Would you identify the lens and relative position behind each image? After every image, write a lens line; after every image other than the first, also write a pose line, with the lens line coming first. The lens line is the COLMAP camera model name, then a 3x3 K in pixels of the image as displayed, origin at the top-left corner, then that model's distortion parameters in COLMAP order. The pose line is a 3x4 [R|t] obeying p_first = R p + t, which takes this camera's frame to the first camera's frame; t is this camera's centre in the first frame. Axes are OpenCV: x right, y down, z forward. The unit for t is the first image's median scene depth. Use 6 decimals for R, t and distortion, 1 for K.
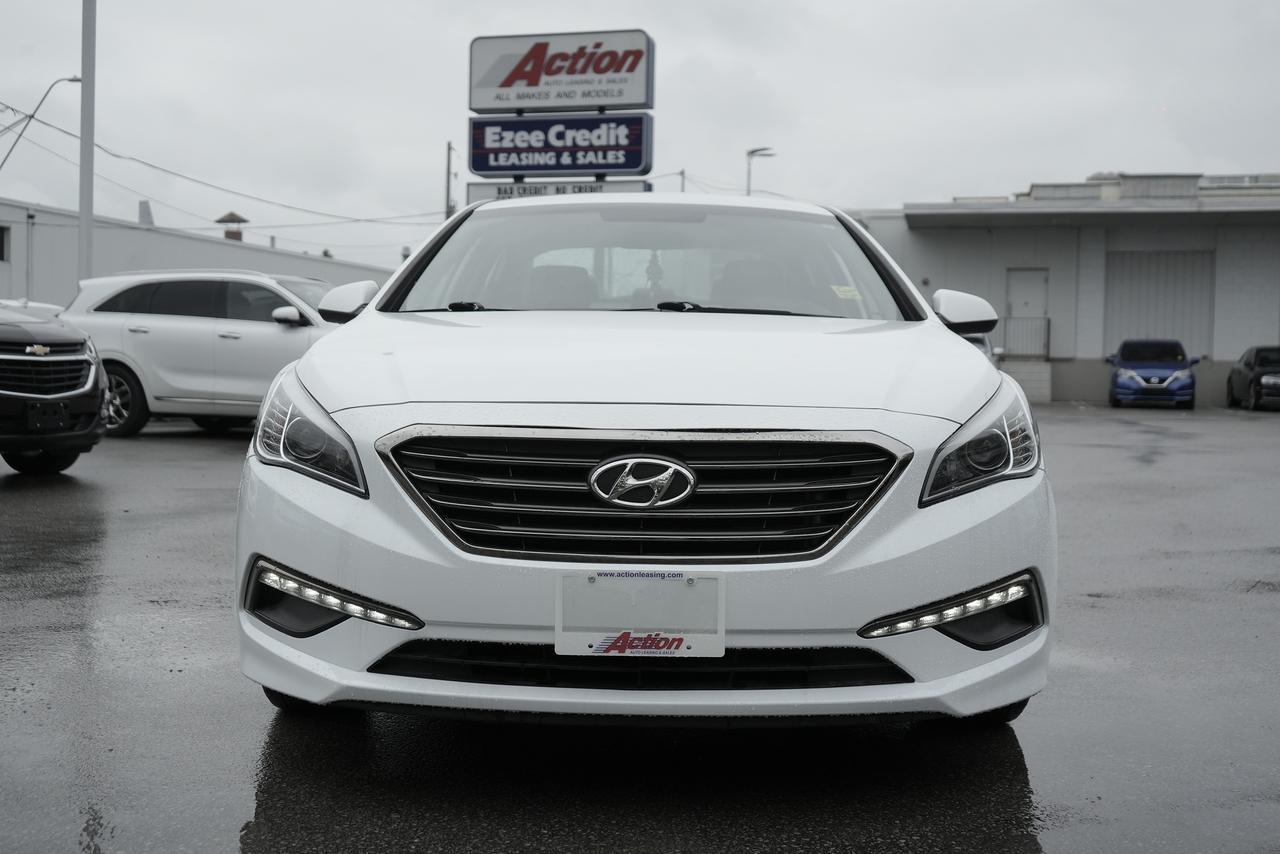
lens RADIAL K [[1328.4, 0, 638.9], [0, 1328.4, 431.2], [0, 0, 1]] dist [0.017654, 0.000000]
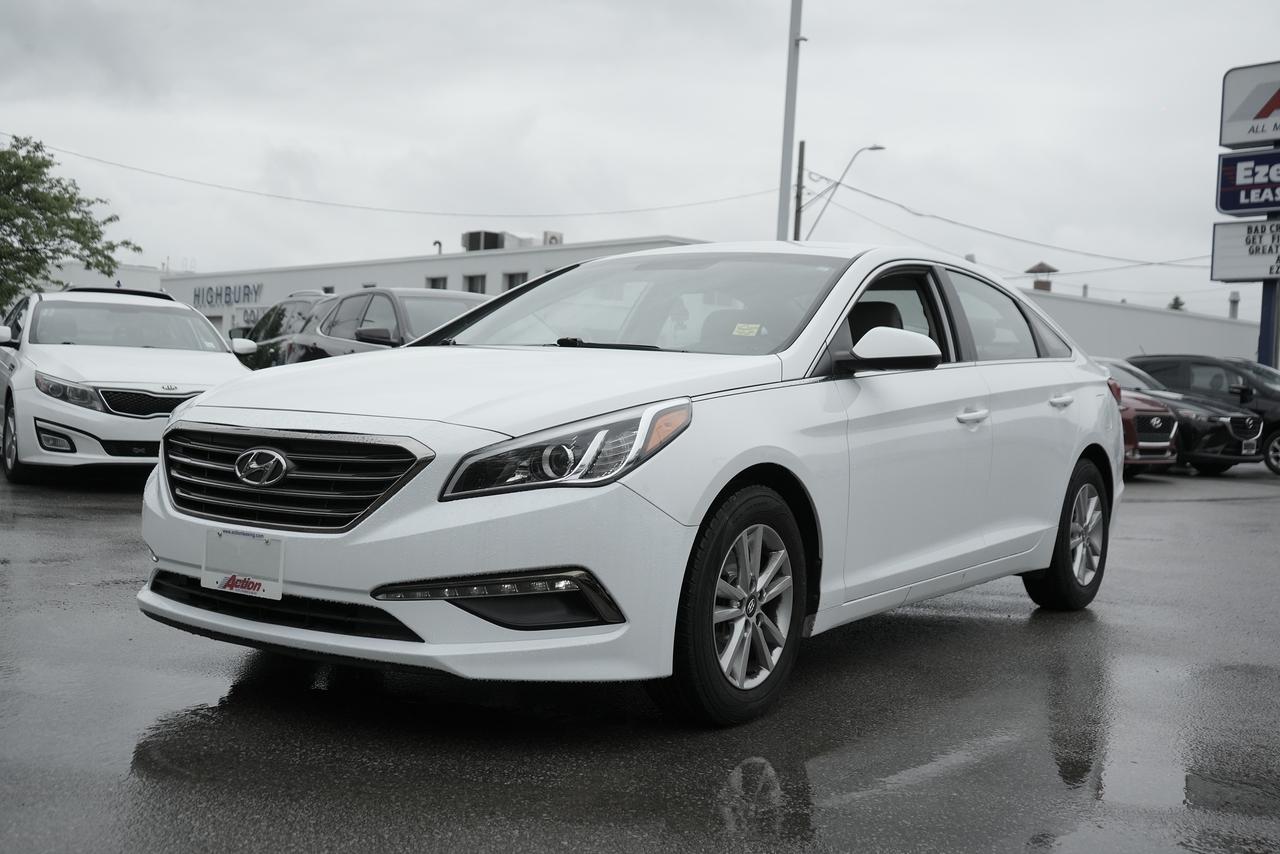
lens RADIAL K [[1328.4, 0, 645.0], [0, 1328.4, 421.4], [0, 0, 1]] dist [0.017654, 0.000000]
pose [[0.832843, 0.030986, -0.552641, 1.062223], [-0.055355, 0.998089, -0.027459, 0.007542], [0.550734, 0.053461, 0.832967, 0.080996]]
